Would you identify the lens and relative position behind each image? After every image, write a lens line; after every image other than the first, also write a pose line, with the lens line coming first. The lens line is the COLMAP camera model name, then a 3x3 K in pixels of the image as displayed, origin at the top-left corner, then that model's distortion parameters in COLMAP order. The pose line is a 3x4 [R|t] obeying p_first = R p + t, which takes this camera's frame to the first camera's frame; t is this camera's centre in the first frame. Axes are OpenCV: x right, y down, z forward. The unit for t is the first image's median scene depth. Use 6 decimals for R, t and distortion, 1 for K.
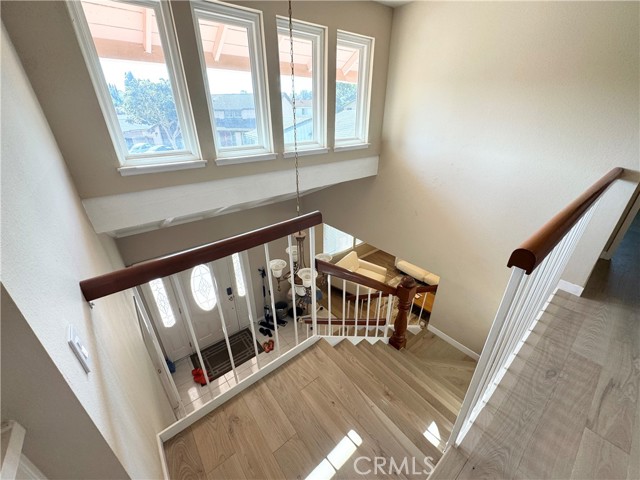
lens RADIAL K [[256.2, 0, 335.8], [0, 256.2, 231.9], [0, 0, 1]] dist [-0.001924, -0.000609]
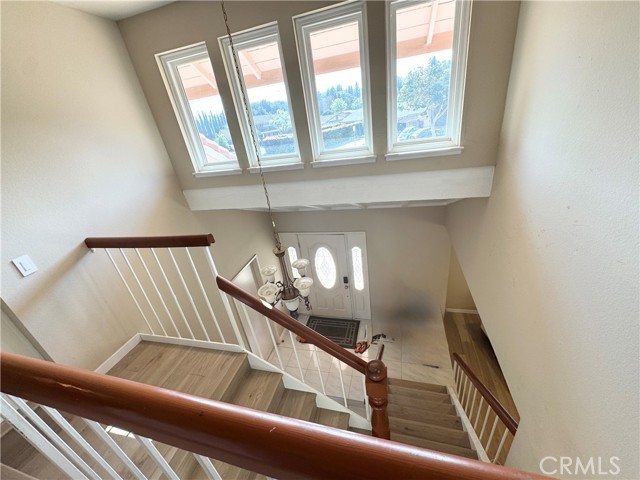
lens RADIAL K [[256.2, 0, 320.8], [0, 256.2, 241.5], [0, 0, 1]] dist [-0.001924, -0.000609]
pose [[0.565352, 0.288891, -0.772605, 0.480579], [-0.222082, 0.955385, 0.194727, -0.170792], [0.794391, 0.061492, 0.604287, 0.368073]]
